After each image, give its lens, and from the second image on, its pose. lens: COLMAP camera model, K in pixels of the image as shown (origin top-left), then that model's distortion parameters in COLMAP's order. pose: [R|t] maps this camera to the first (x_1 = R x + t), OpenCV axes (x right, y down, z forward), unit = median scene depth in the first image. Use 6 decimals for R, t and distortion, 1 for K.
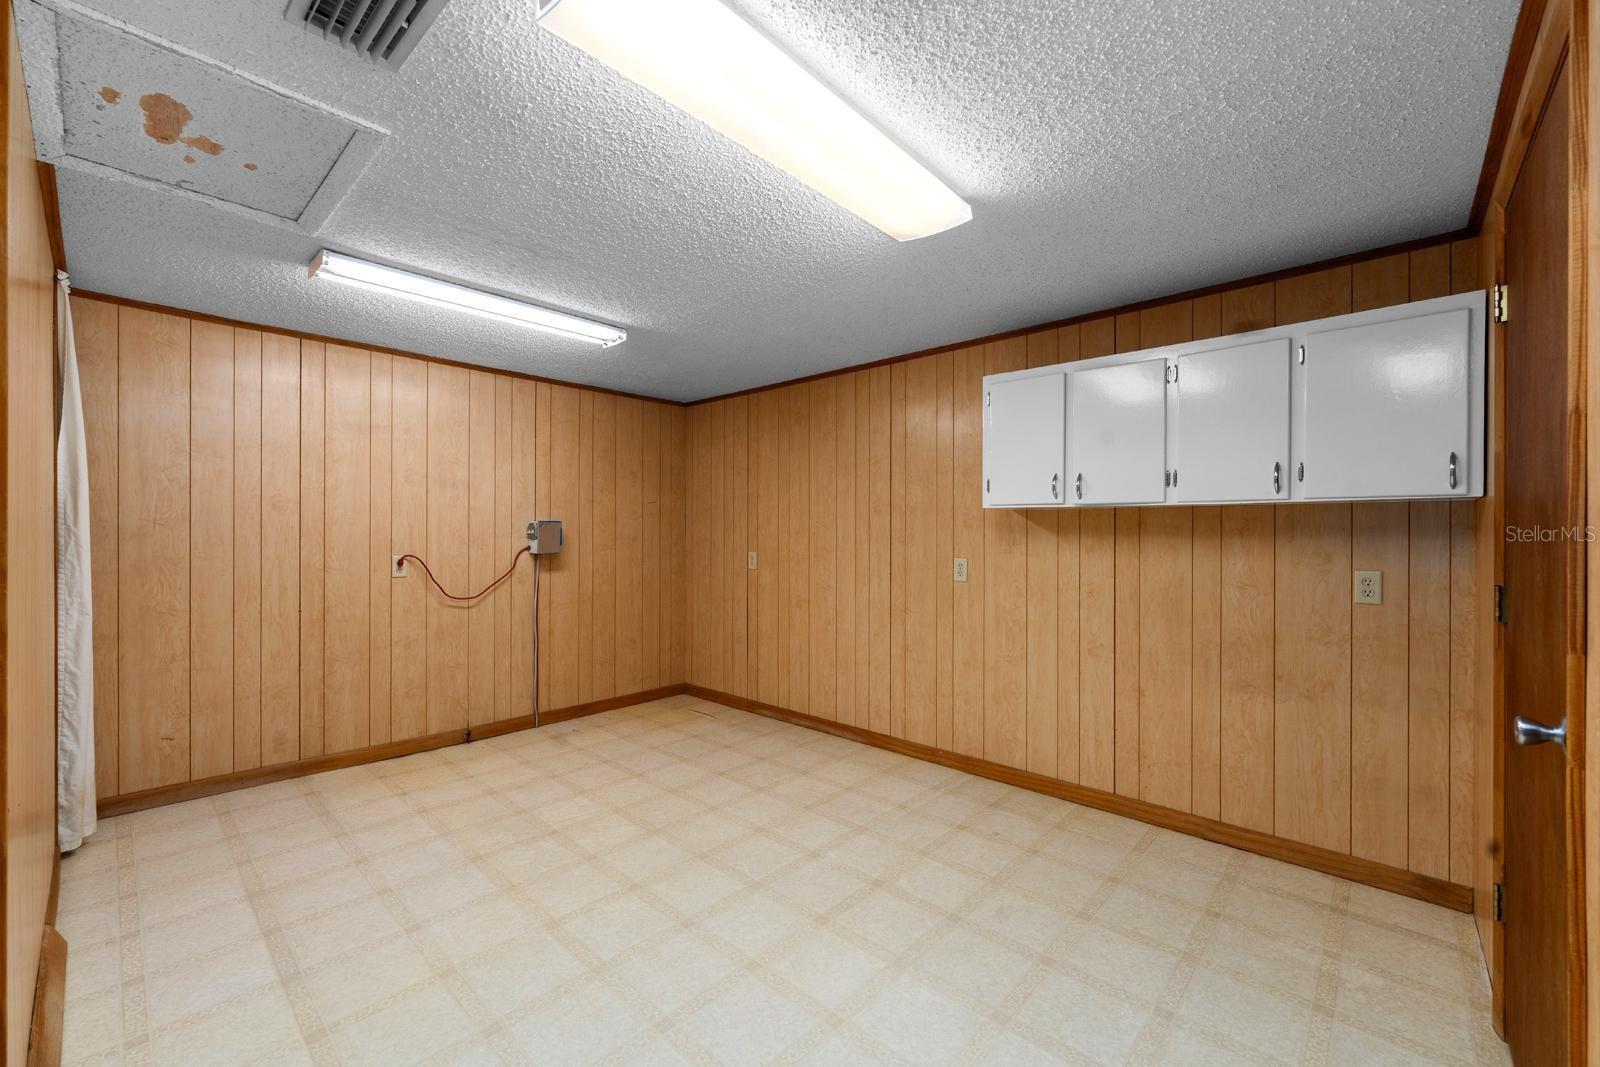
lens RADIAL K [[652.3, 0, 802.5], [0, 652.3, 534.3], [0, 0, 1]] dist [0.002210, -0.001487]
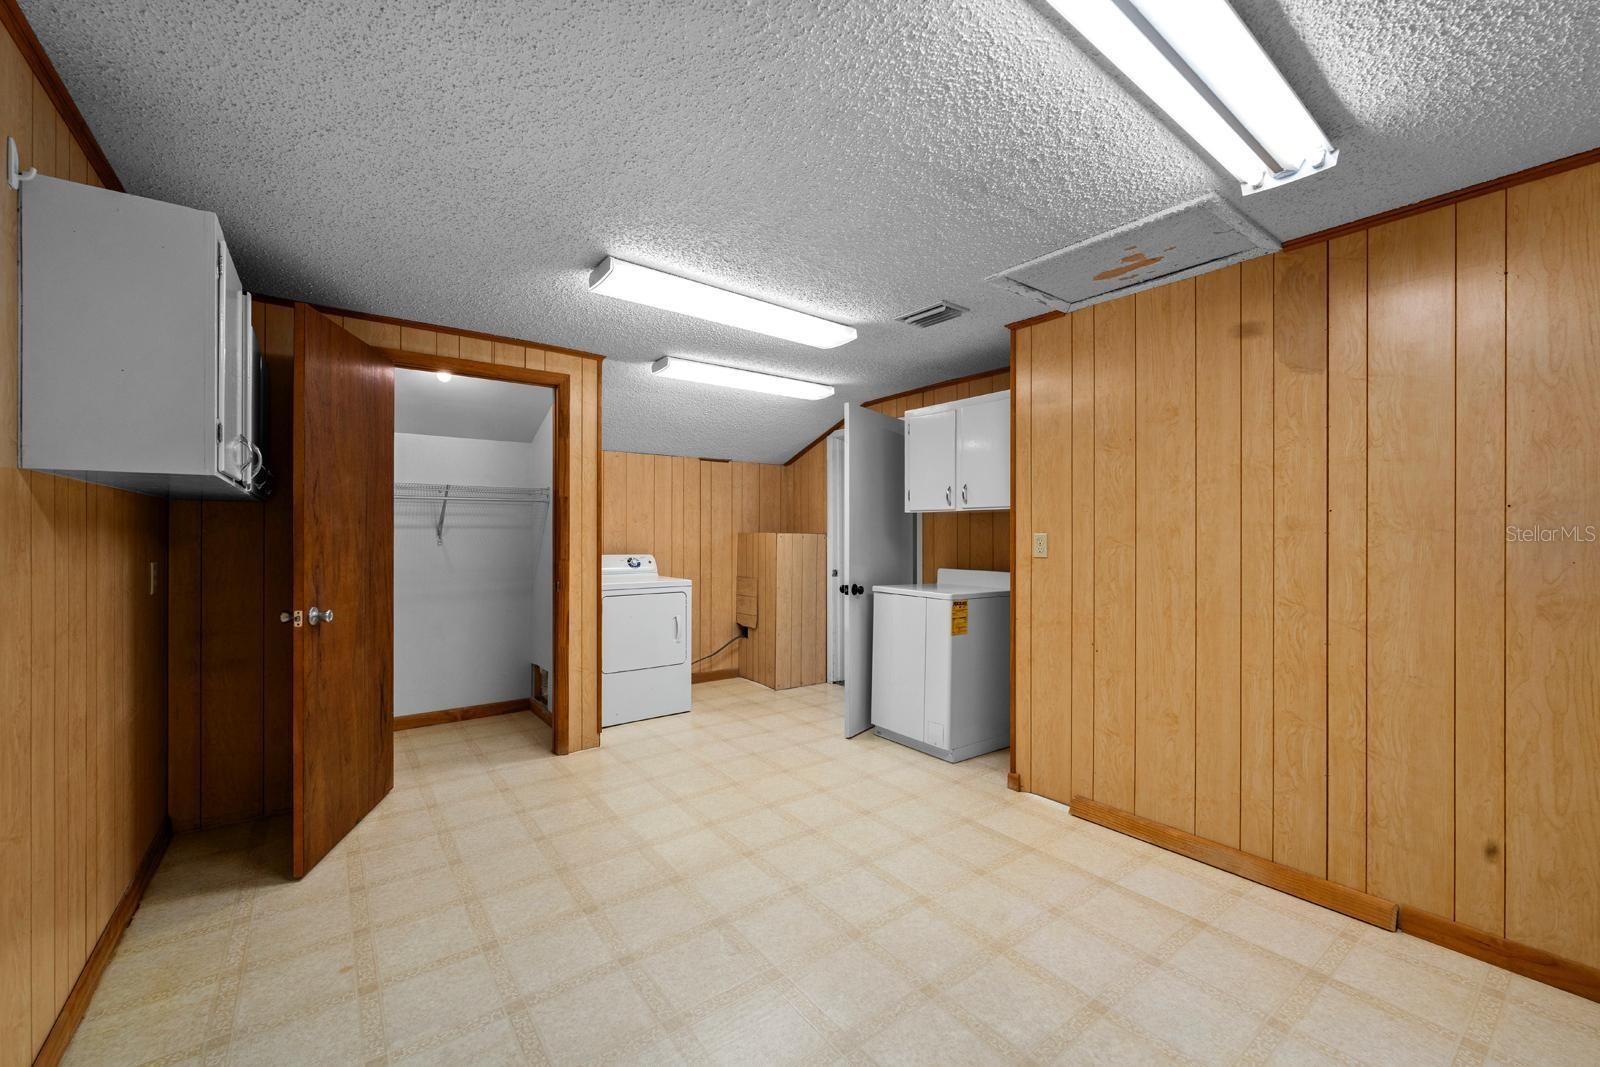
lens RADIAL K [[652.3, 0, 803.1], [0, 652.3, 533.4], [0, 0, 1]] dist [0.002210, -0.001487]
pose [[-0.984556, -0.004600, 0.175009, -0.370019], [-0.004152, 0.999987, 0.002925, 0.002061], [-0.175020, 0.002153, -0.984563, 2.035832]]
